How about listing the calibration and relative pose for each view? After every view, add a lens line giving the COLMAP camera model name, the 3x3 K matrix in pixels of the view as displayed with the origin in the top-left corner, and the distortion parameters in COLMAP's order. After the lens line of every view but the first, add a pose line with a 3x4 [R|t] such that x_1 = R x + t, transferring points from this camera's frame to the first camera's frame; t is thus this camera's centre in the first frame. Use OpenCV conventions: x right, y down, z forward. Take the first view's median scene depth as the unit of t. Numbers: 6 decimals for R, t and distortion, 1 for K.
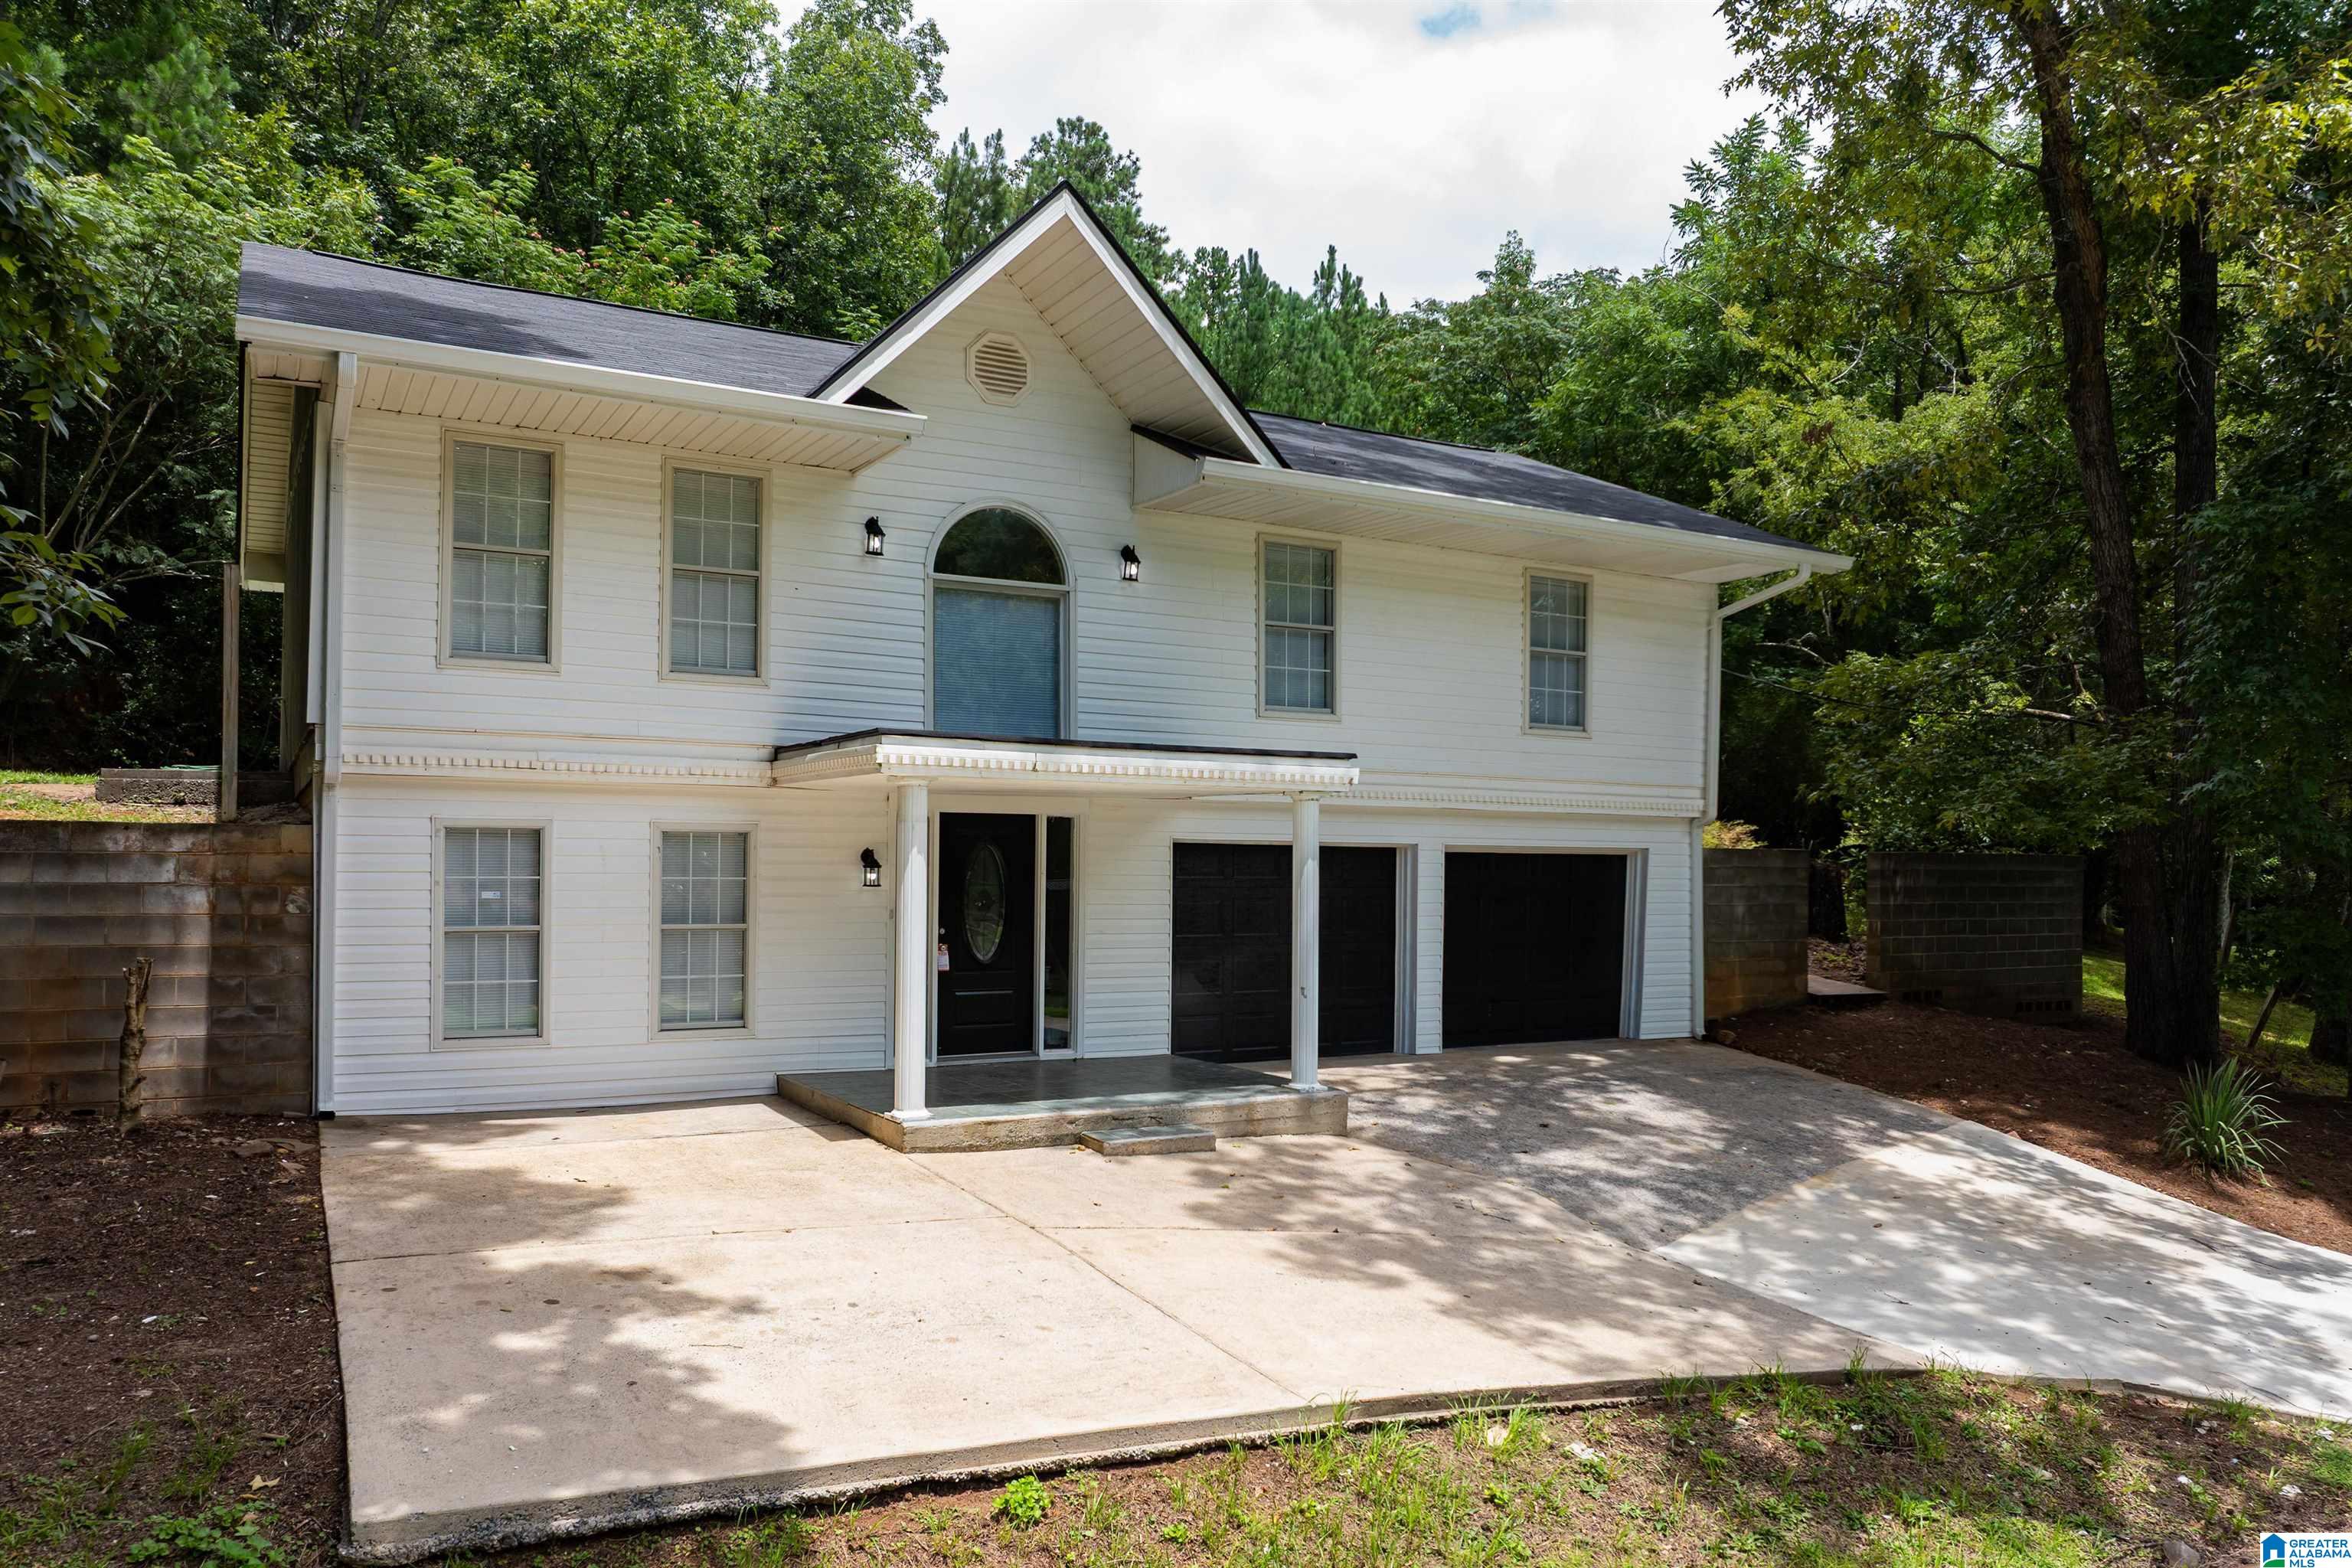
lens RADIAL K [[1661.3, 0, 1195.4], [0, 1661.3, 859.5], [0, 0, 1]] dist [-0.033399, -0.003013]
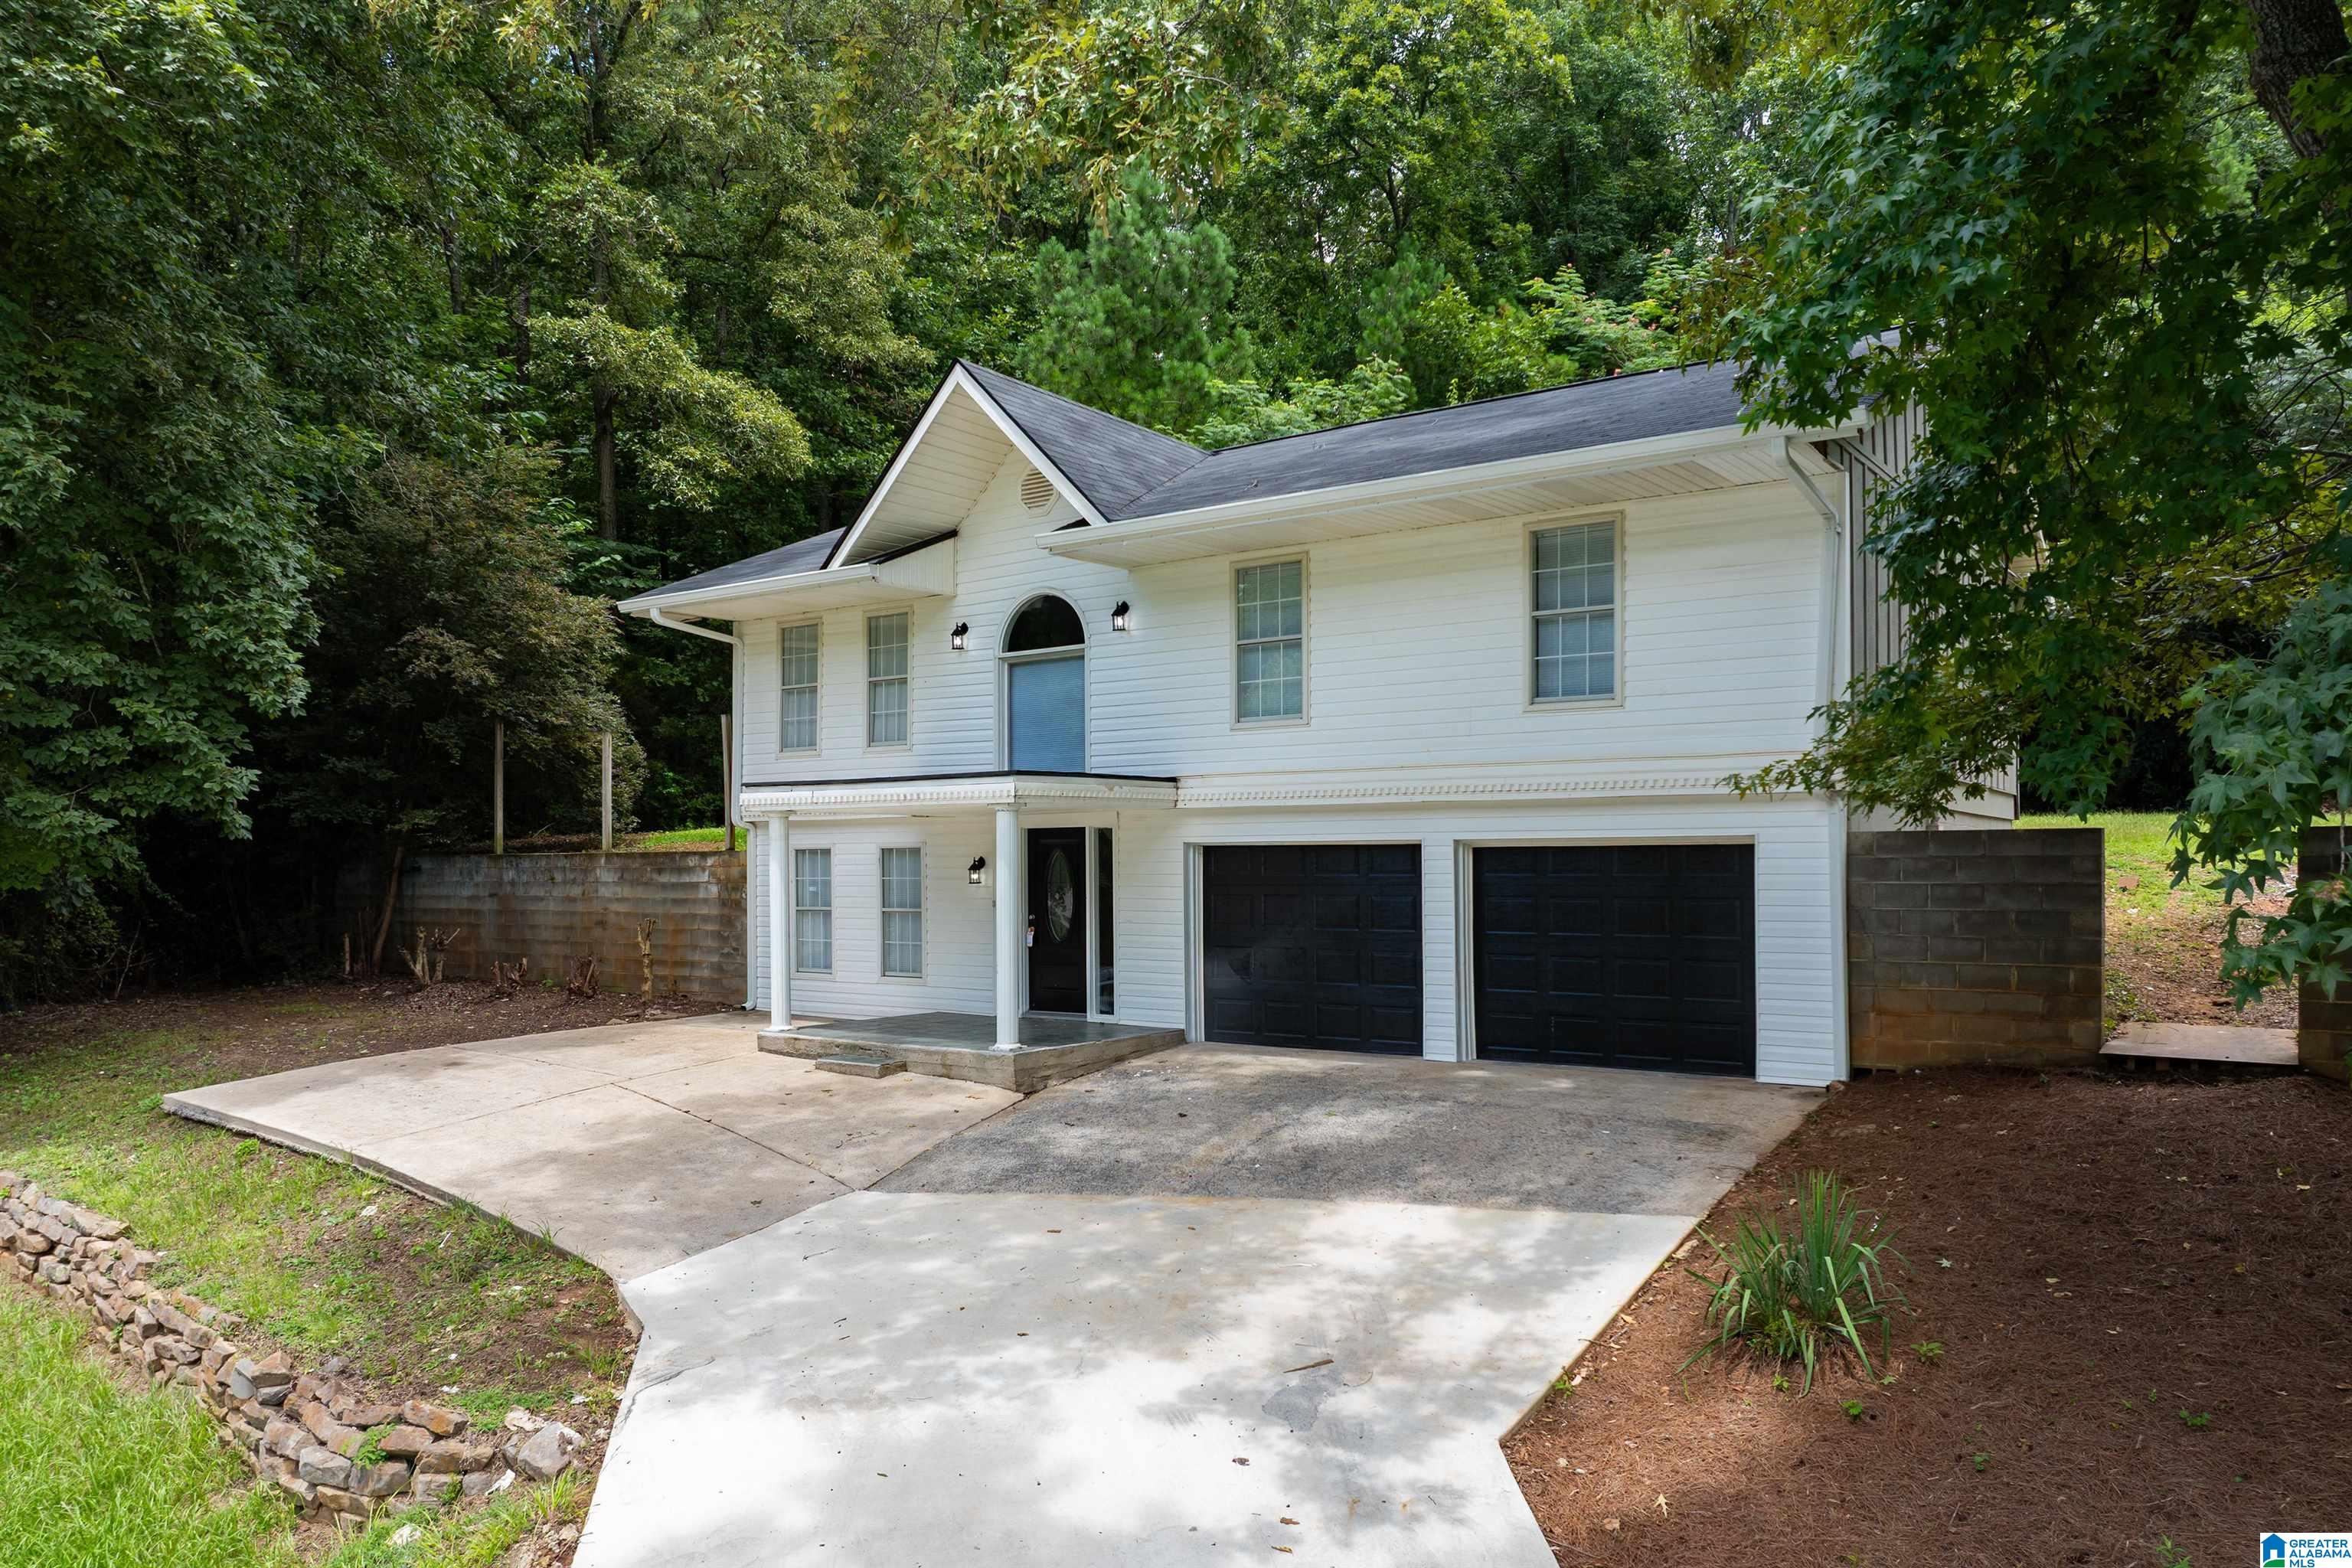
lens RADIAL K [[1661.3, 0, 1195.4], [0, 1661.3, 859.5], [0, 0, 1]] dist [-0.033399, -0.003013]
pose [[0.409824, -0.017830, -0.911990, 1.220312], [0.008473, 0.999840, -0.015740, 0.020347], [0.912125, -0.001277, 0.409910, 0.623996]]
